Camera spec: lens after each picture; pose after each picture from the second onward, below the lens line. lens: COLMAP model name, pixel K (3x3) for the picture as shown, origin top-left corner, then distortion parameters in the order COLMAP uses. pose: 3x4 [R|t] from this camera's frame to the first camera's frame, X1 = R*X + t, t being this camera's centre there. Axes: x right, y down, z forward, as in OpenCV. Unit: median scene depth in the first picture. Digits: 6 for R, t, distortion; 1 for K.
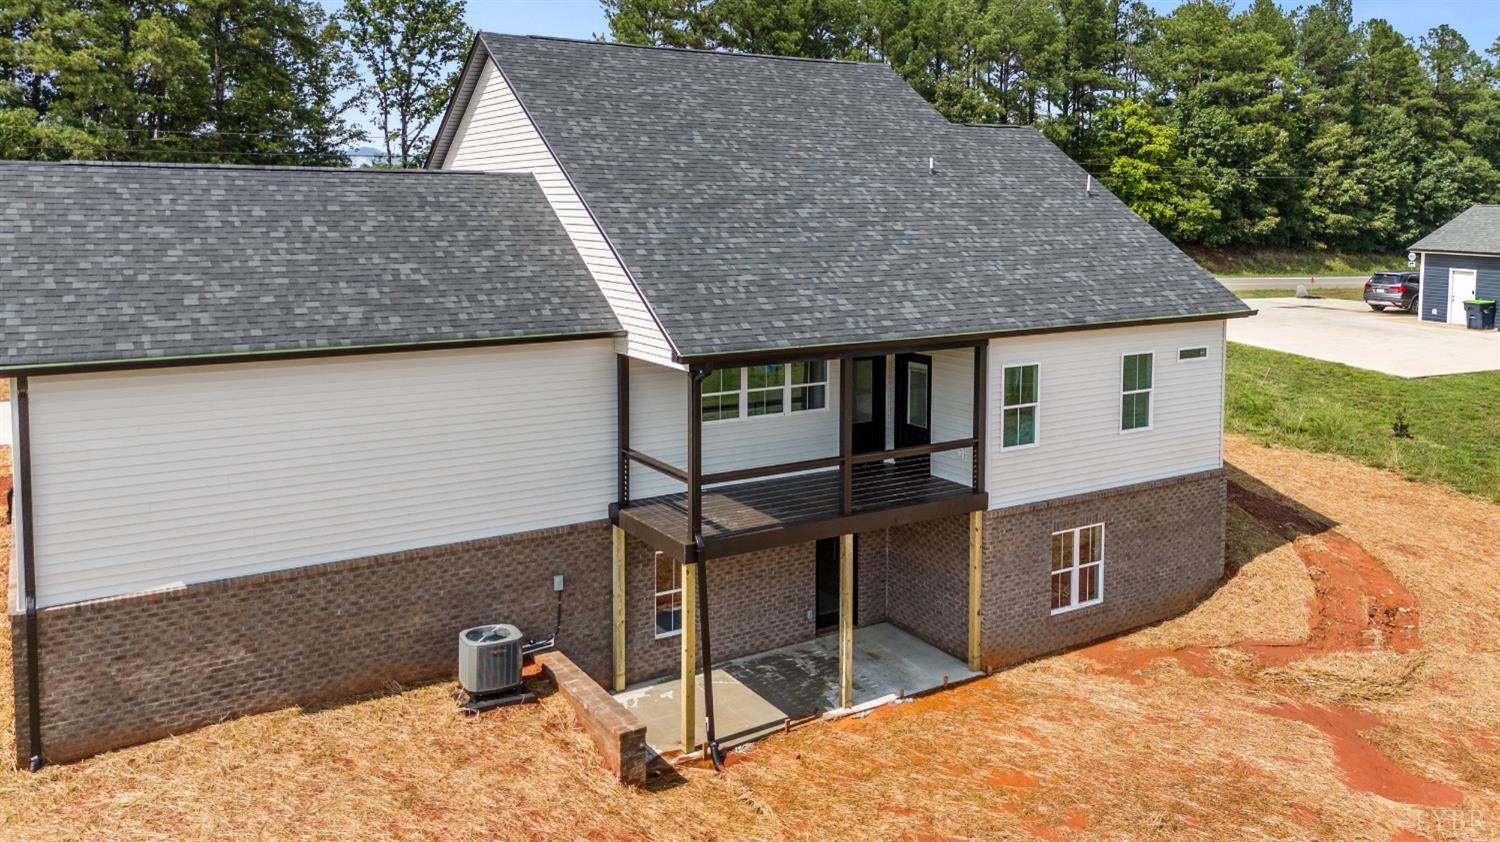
lens RADIAL K [[1119.1, 0, 678.9], [0, 1119.1, 360.9], [0, 0, 1]] dist [0.021215, -0.006113]
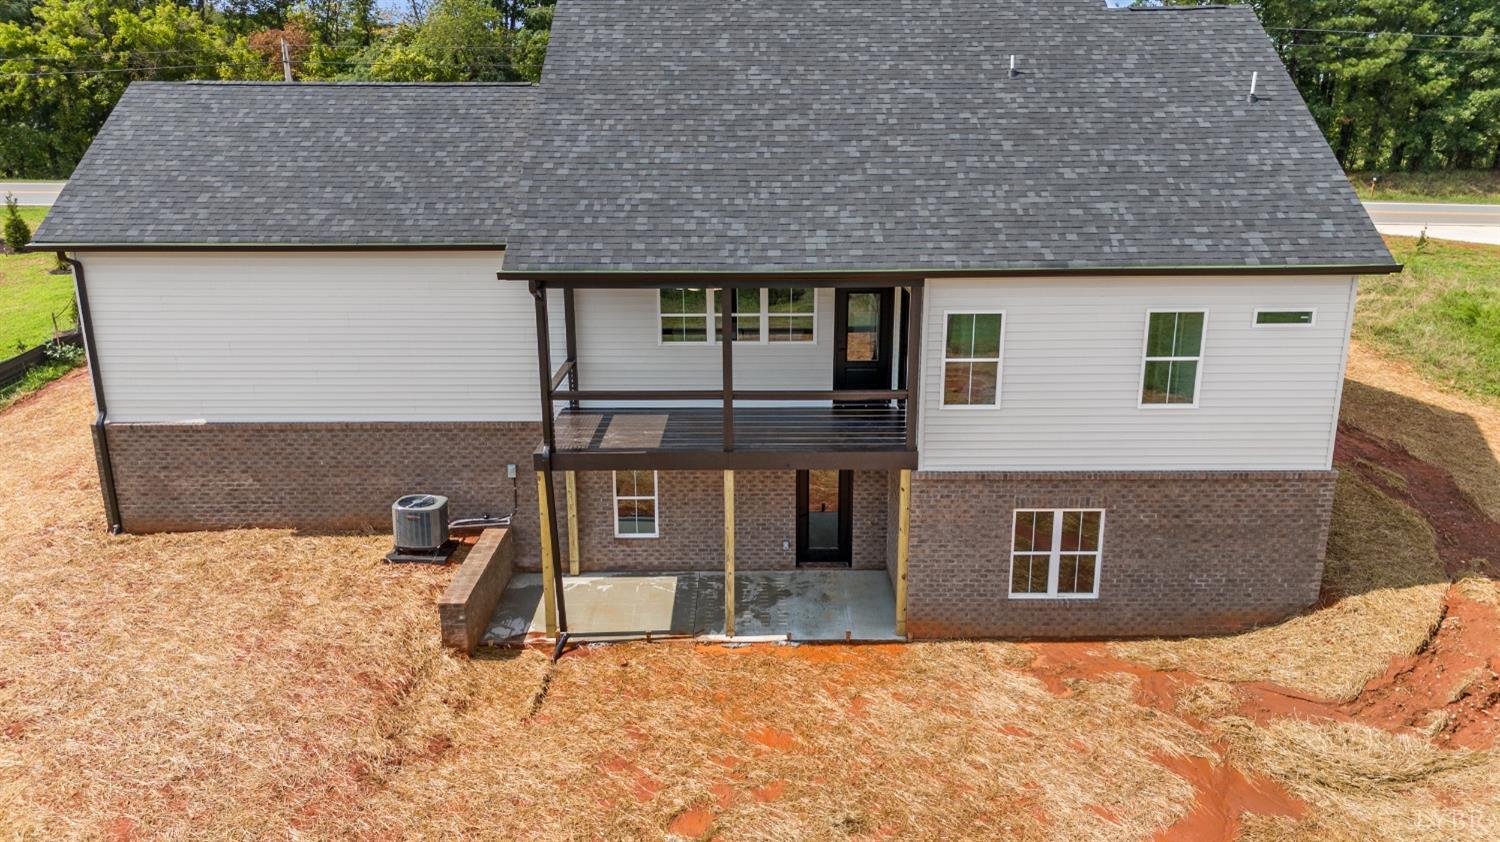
lens RADIAL K [[1058.3, 0, 767.4], [0, 1058.3, 472.0], [0, 0, 1]] dist [0.020059, -0.003660]
pose [[0.861137, 0.160998, -0.482206, 0.638687], [-0.064620, 0.975499, 0.210299, -0.041096], [0.504249, -0.149936, 0.850442, 0.232346]]
